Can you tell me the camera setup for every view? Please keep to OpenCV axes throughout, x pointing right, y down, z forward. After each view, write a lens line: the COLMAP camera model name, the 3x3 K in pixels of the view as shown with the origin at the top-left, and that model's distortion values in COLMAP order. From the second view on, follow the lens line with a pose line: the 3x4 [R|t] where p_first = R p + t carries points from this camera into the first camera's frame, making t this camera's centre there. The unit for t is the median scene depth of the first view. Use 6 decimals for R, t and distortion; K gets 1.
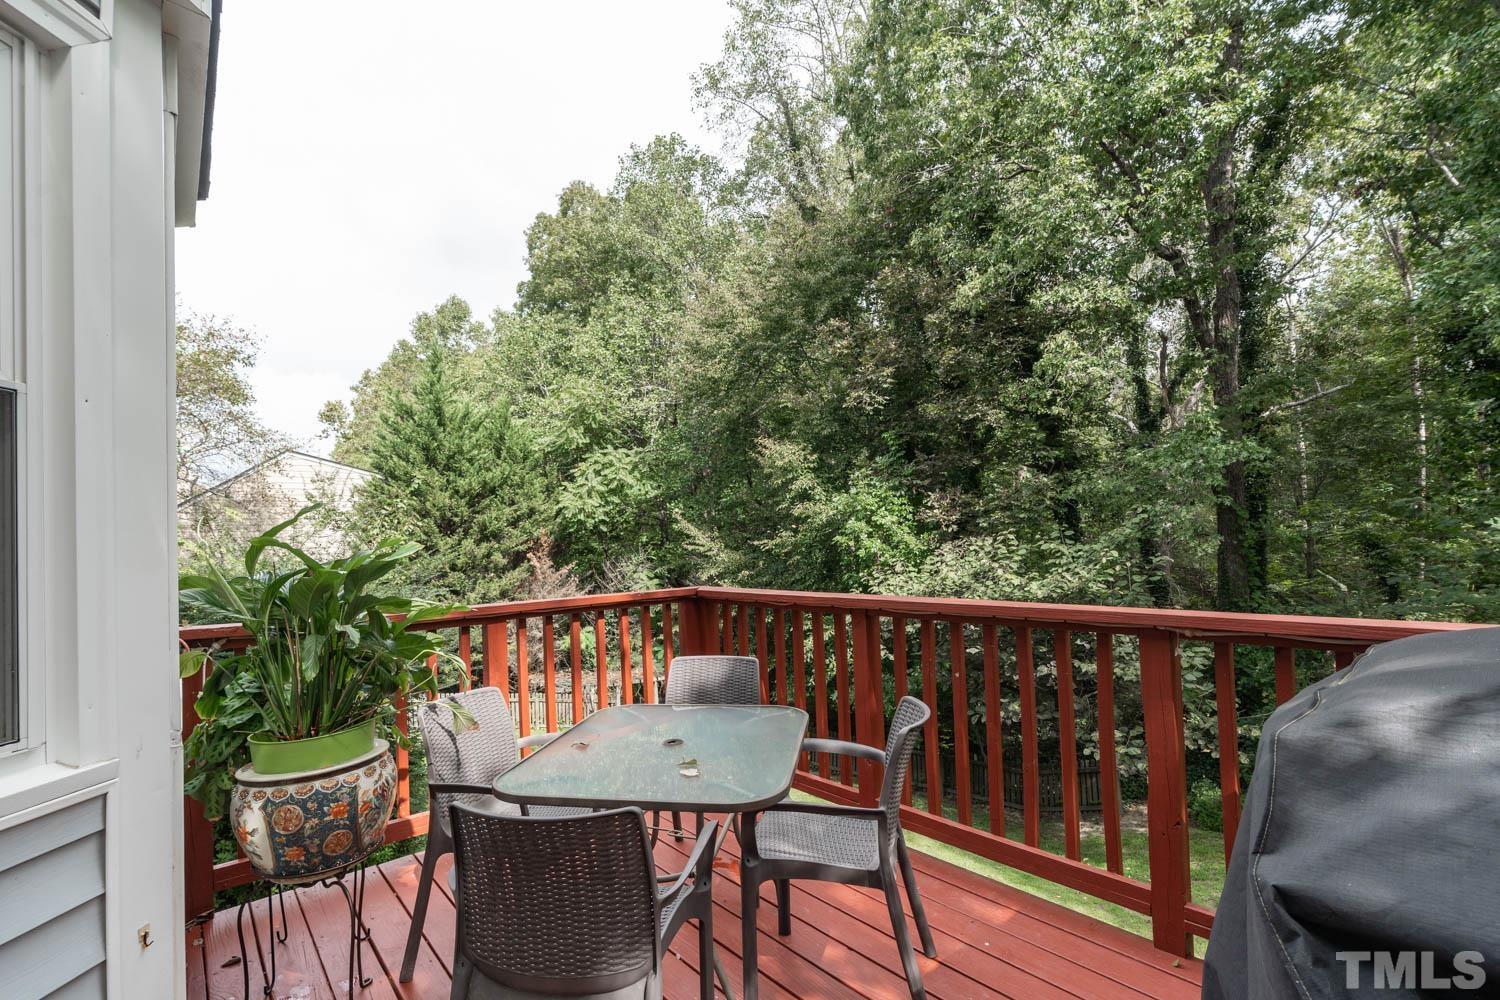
lens RADIAL K [[671.8, 0, 748.4], [0, 671.8, 509.0], [0, 0, 1]] dist [-0.004208, 0.002282]
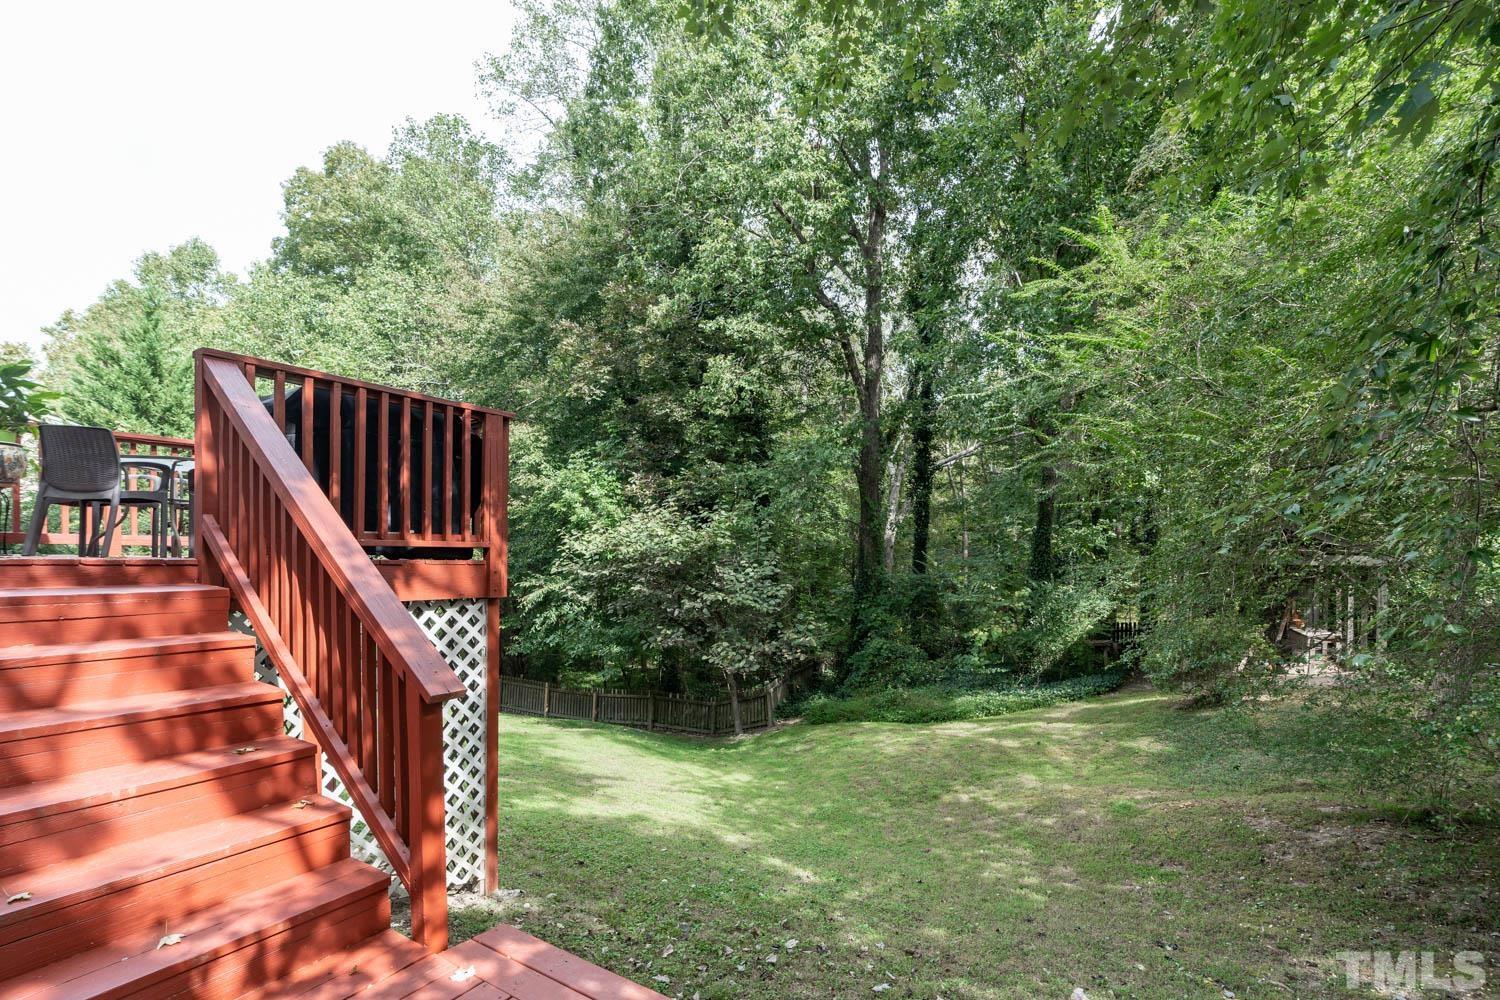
lens RADIAL K [[671.8, 0, 777.2], [0, 671.8, 545.3], [0, 0, 1]] dist [-0.004208, 0.002282]
pose [[0.955072, 0.042777, 0.293270, 0.094454], [-0.053147, 0.998209, 0.027478, 0.034711], [-0.291569, -0.041830, 0.955635, -0.146115]]
